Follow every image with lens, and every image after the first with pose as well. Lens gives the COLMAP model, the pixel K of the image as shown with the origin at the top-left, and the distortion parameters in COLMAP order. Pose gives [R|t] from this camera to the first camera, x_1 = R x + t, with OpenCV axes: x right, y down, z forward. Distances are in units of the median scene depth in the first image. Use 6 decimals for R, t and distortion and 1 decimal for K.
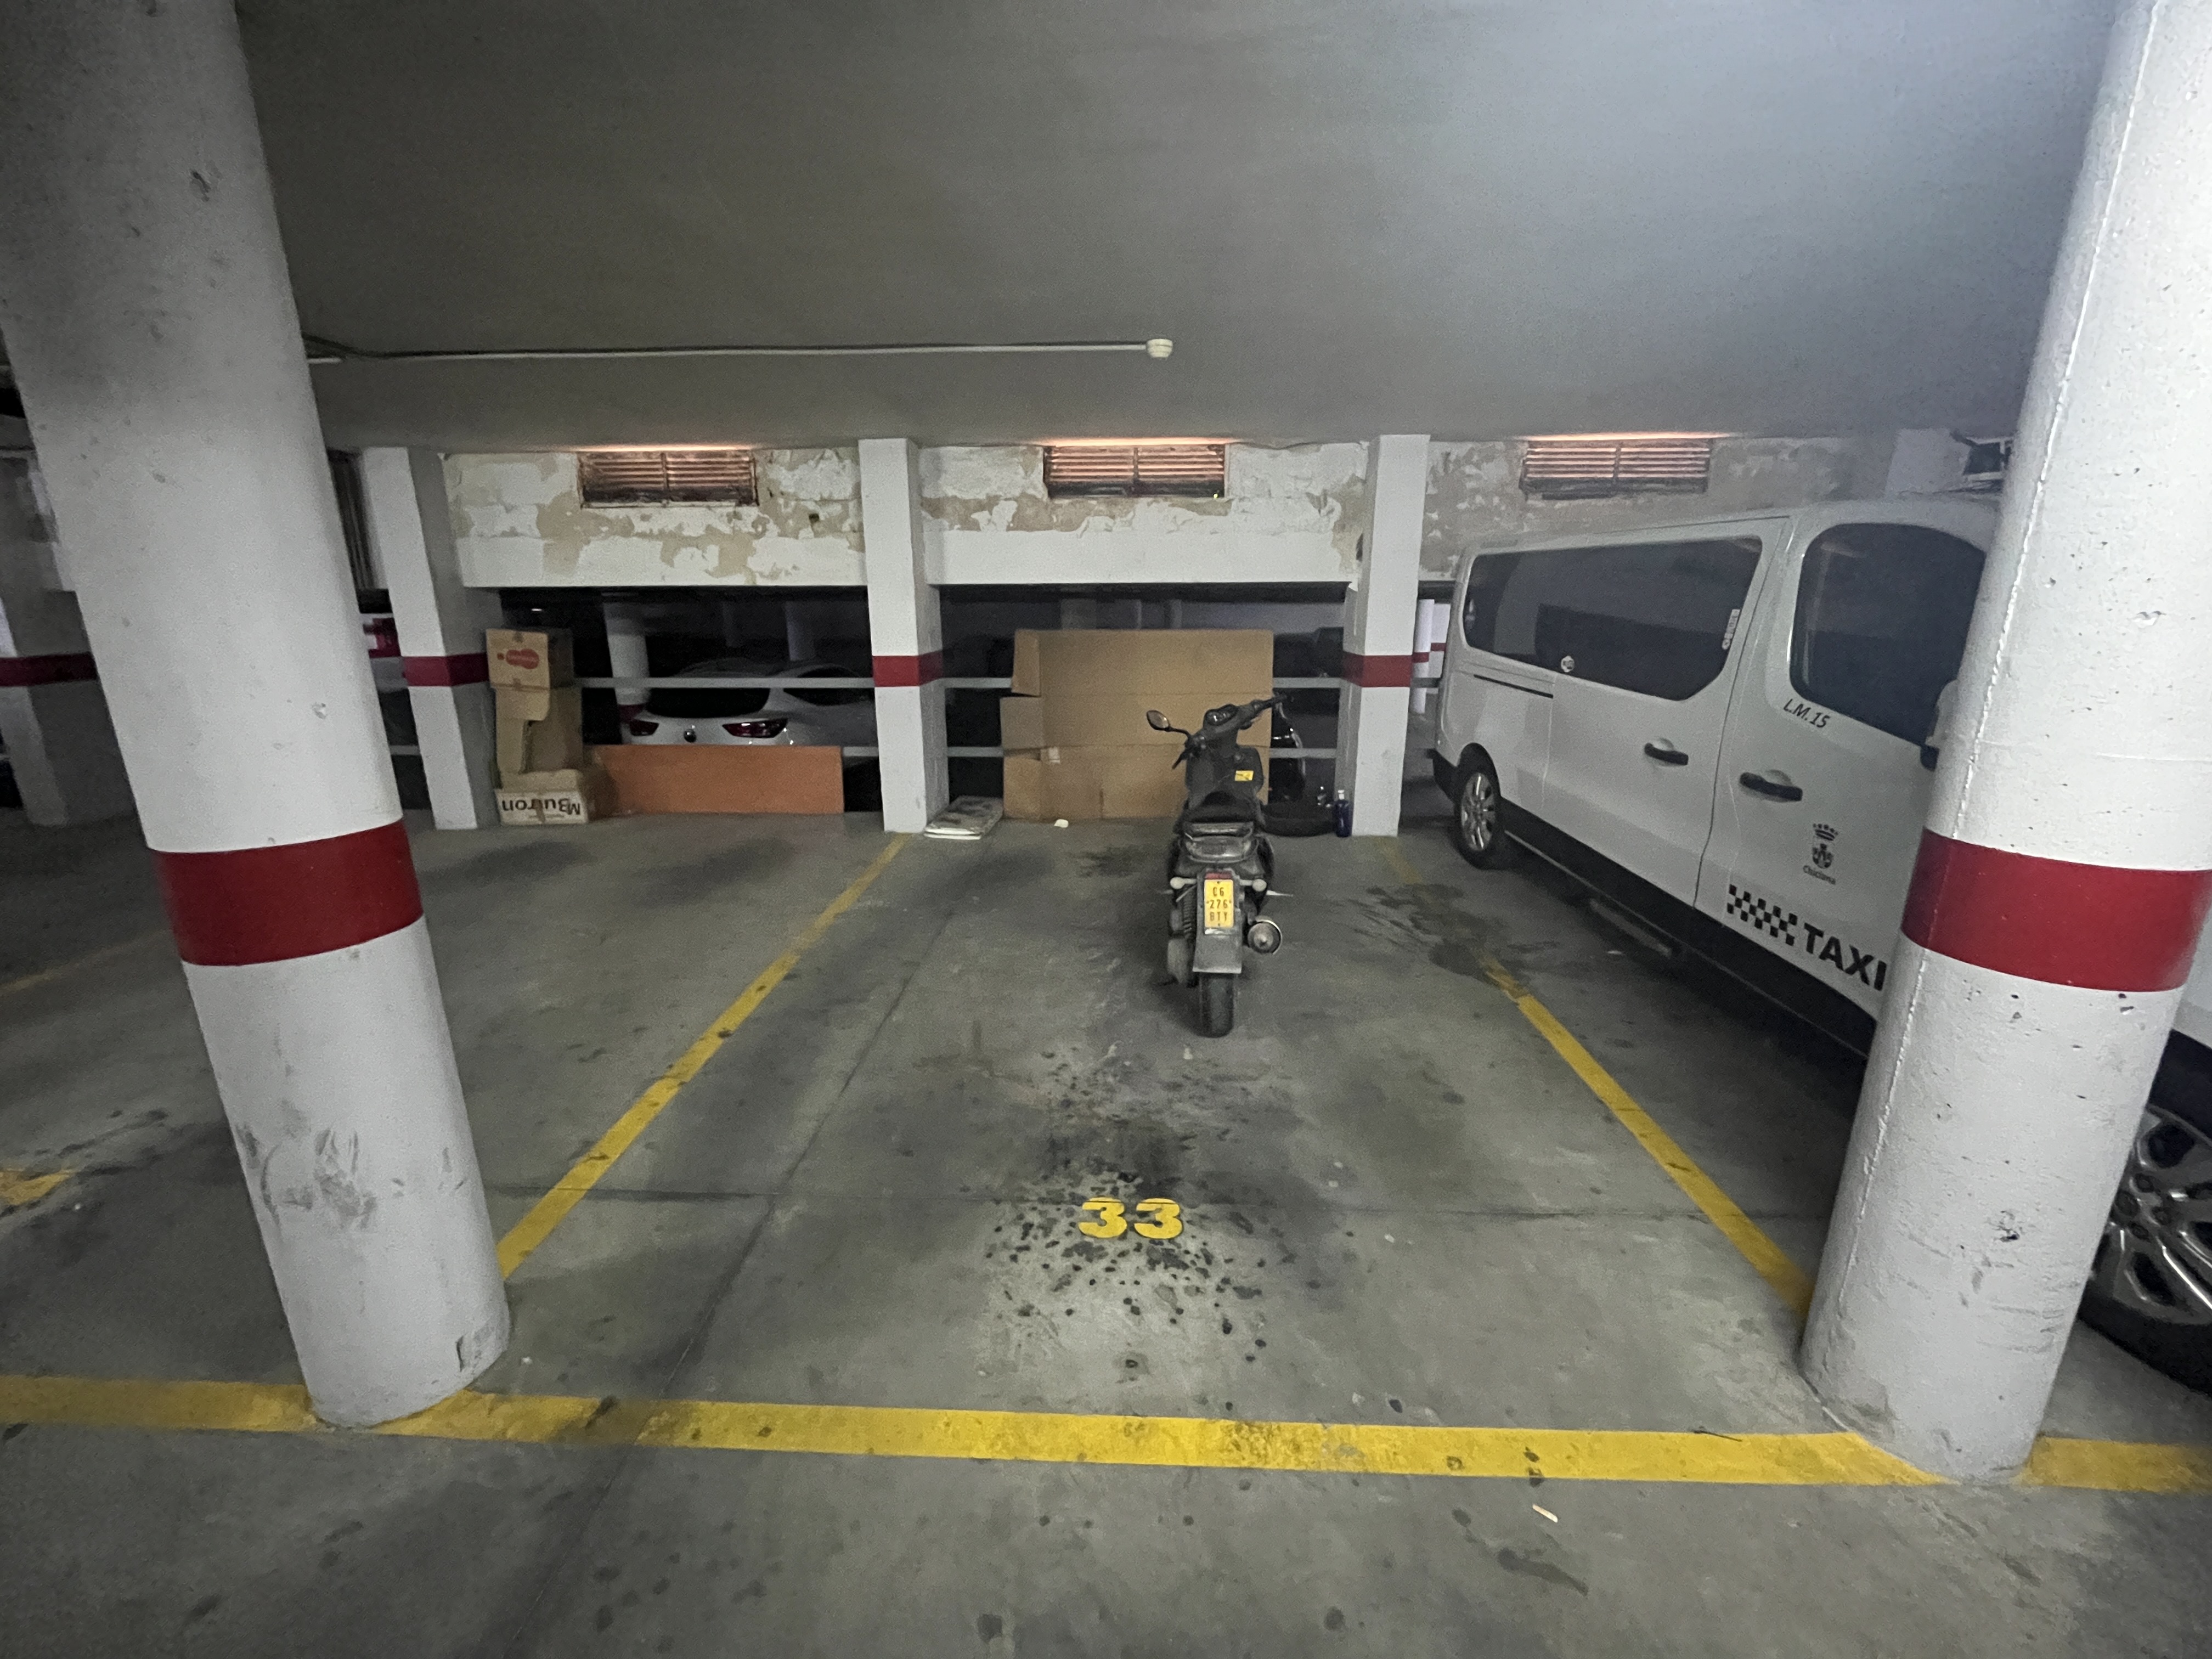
lens RADIAL K [[887.1, 0, 1106.0], [0, 887.1, 829.5], [0, 0, 1]] dist [-0.001613, -0.000094]
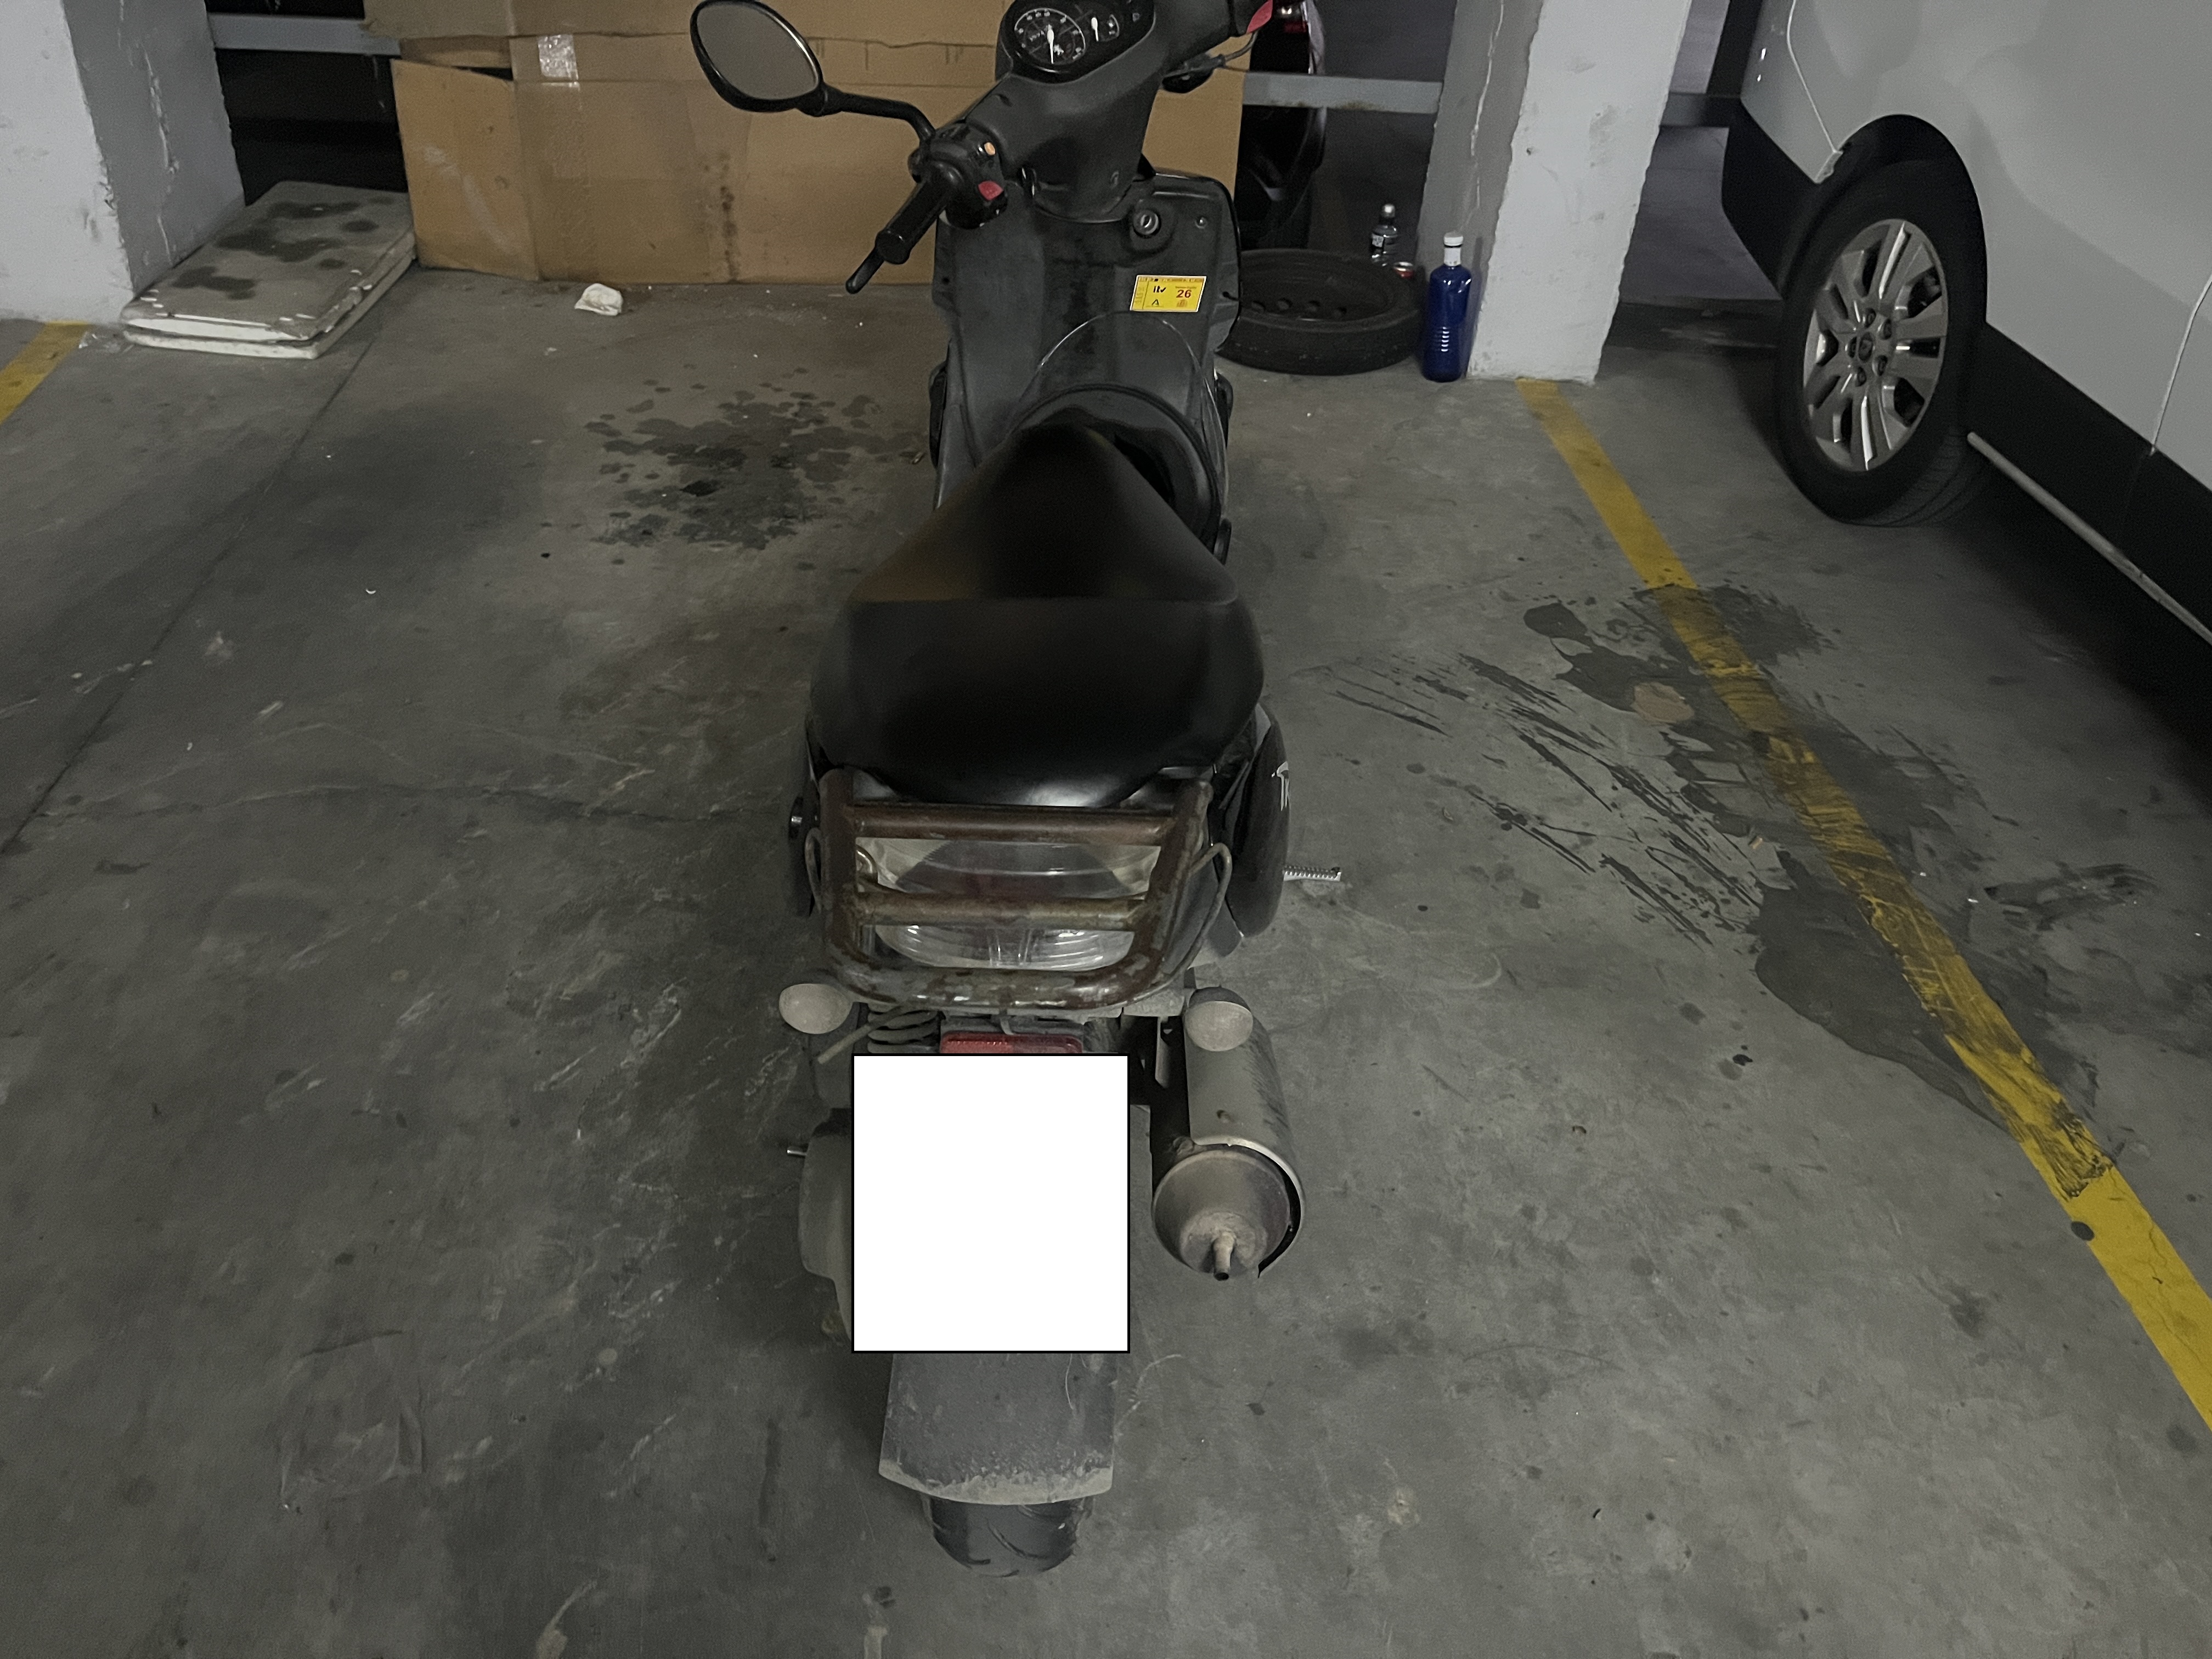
lens RADIAL K [[1667.9, 0, 1106.0], [0, 1667.9, 829.5], [0, 0, 1]] dist [0.057621, -0.074983]
pose [[0.991050, -0.011496, 0.132996, 0.064409], [-0.038899, 0.928180, 0.370093, -0.080646], [-0.127699, -0.371954, 0.919425, 0.447334]]
